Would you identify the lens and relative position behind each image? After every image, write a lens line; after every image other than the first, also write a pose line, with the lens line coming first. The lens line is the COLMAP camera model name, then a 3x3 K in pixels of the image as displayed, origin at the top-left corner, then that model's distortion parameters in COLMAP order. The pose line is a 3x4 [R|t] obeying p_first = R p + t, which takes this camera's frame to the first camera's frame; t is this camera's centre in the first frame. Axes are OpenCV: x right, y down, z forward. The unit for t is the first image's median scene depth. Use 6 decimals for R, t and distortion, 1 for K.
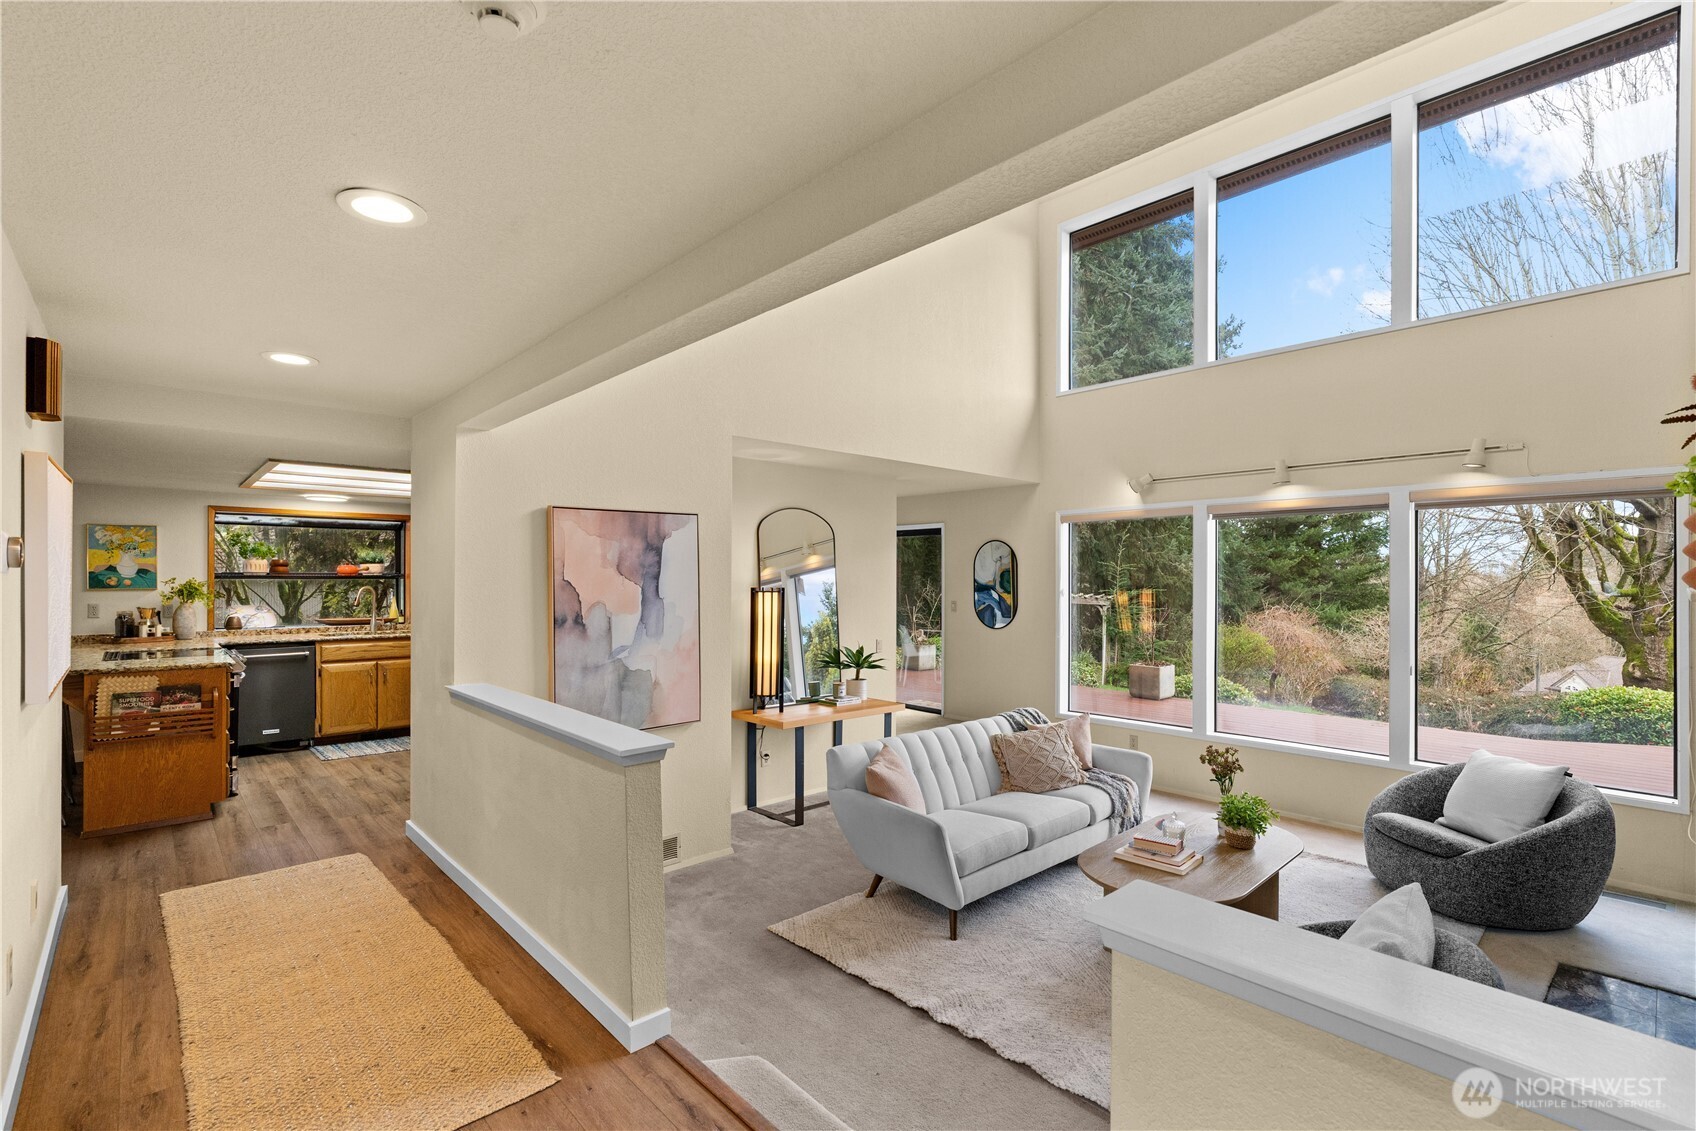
lens RADIAL K [[779.9, 0, 850.1], [0, 779.9, 569.5], [0, 0, 1]] dist [-0.011374, 0.000983]
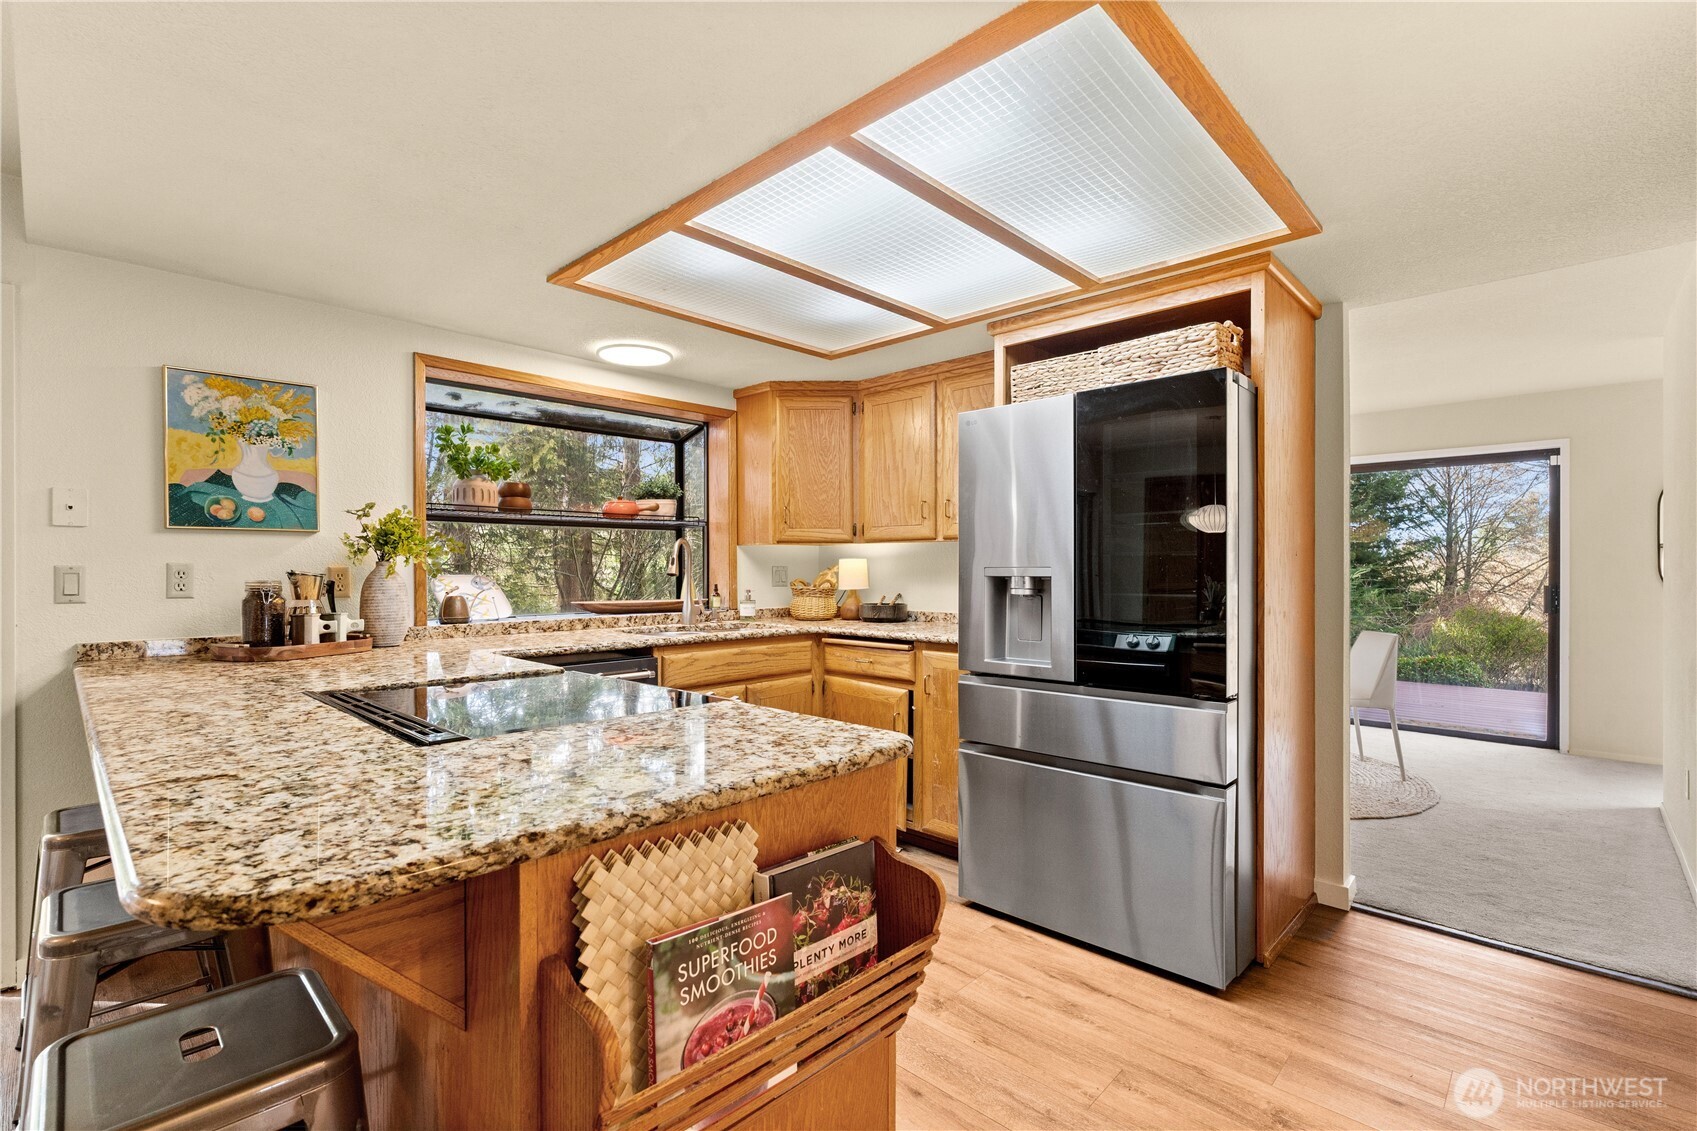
lens RADIAL K [[775.8, 0, 848.5], [0, 775.8, 565.5], [0, 0, 1]] dist [-0.010510, 0.000545]
pose [[0.997716, -0.003004, 0.067481, -0.639255], [0.002456, 0.999963, 0.008201, 0.042427], [-0.067503, -0.008016, 0.997687, 0.555446]]
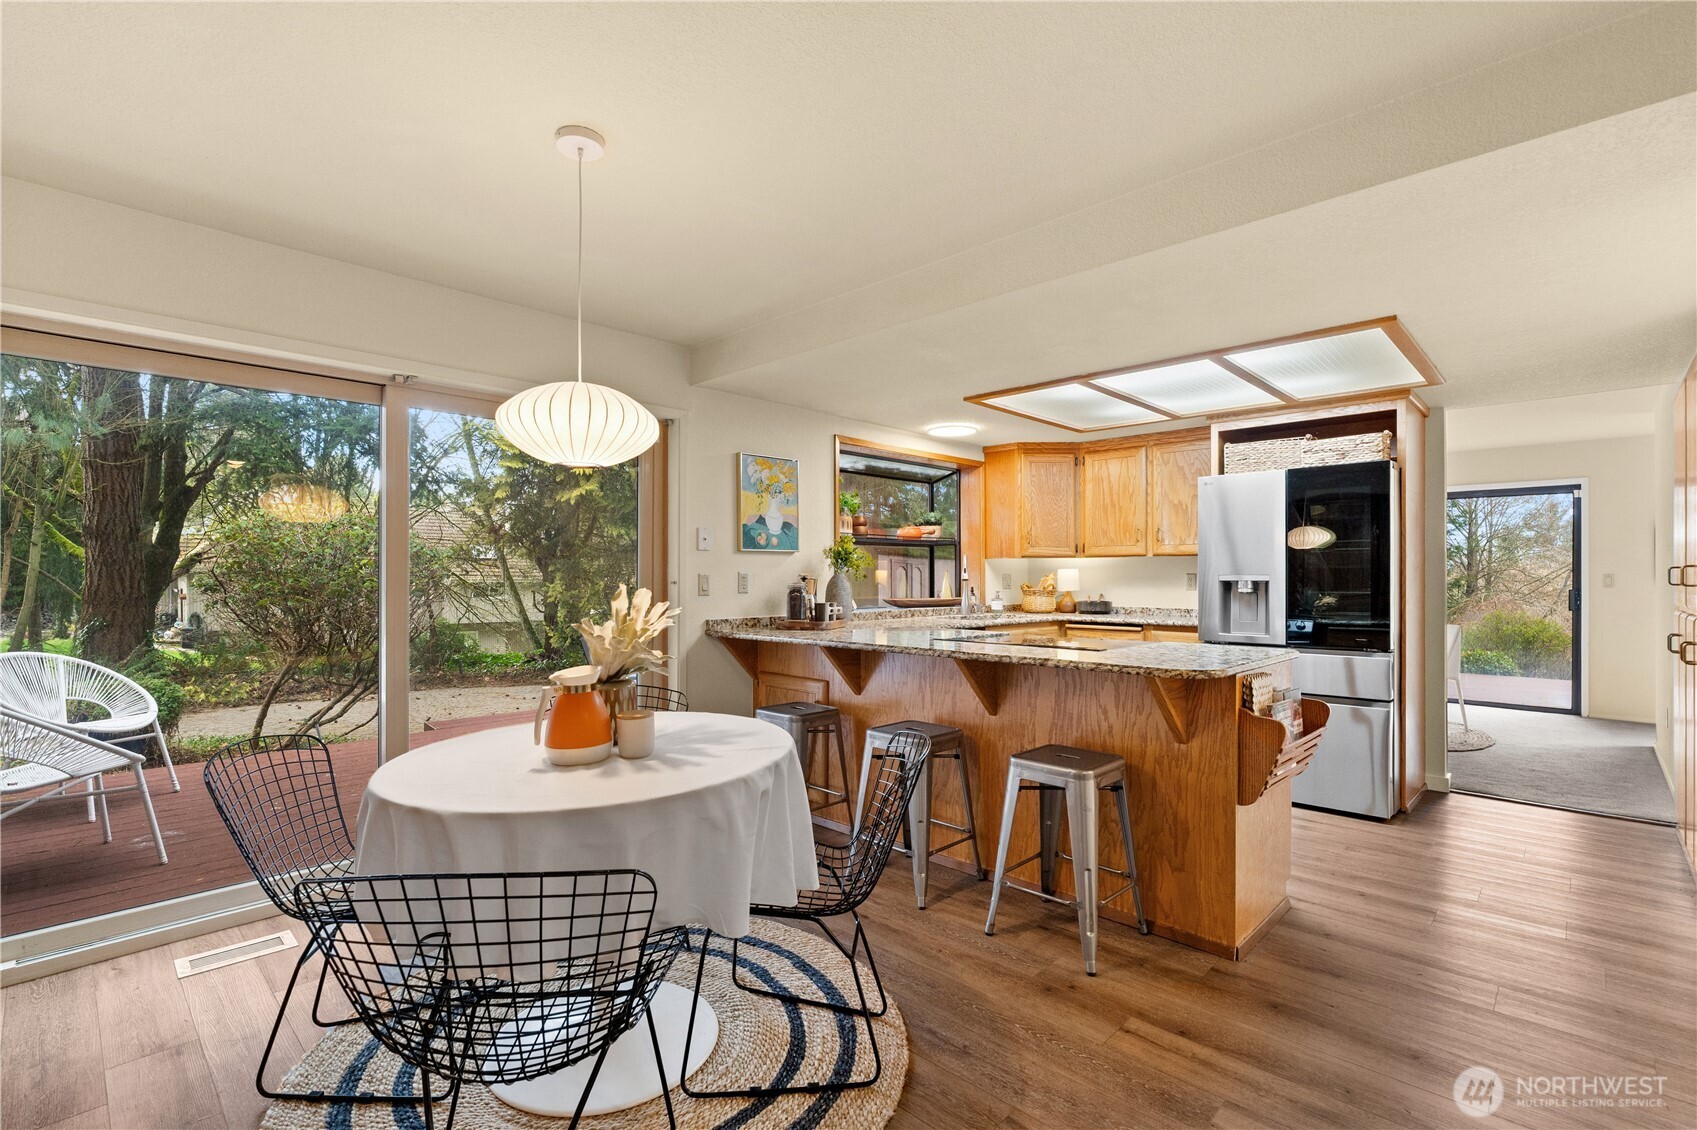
lens RADIAL K [[780.4, 0, 850.6], [0, 780.4, 569.0], [0, 0, 1]] dist [-0.011374, 0.000983]
pose [[0.998309, -0.001111, 0.058127, -0.908161], [0.000921, 0.999994, 0.003295, 0.039073], [-0.058130, -0.003236, 0.998304, 0.304630]]
